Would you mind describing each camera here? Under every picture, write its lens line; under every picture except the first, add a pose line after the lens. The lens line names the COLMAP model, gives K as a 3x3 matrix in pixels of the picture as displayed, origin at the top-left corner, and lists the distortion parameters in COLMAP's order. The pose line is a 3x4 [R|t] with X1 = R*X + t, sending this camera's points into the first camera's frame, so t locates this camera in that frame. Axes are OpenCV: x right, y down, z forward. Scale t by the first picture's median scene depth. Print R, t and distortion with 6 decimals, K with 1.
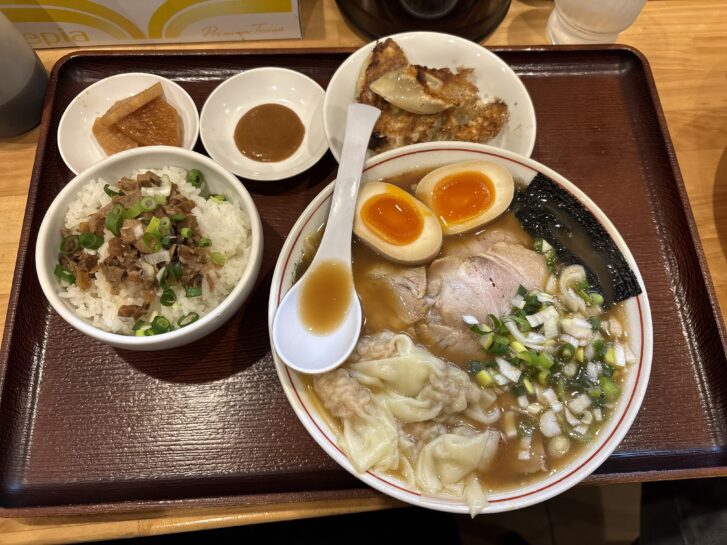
lens RADIAL K [[602.8, 0, 350.9], [0, 602.8, 273.7], [0, 0, 1]] dist [0.067558, -0.004707]
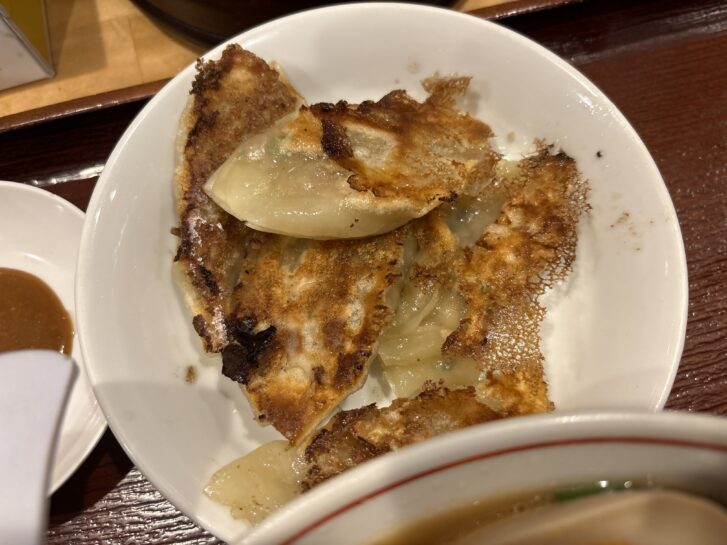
lens RADIAL K [[564.6, 0, 365.3], [0, 564.6, 259.6], [0, 0, 1]] dist [0.019285, 0.001329]
pose [[0.976347, -0.215239, 0.020484, 0.146380], [0.213111, 0.974004, 0.076814, -0.364269], [-0.036485, -0.070631, 0.996835, 0.871817]]
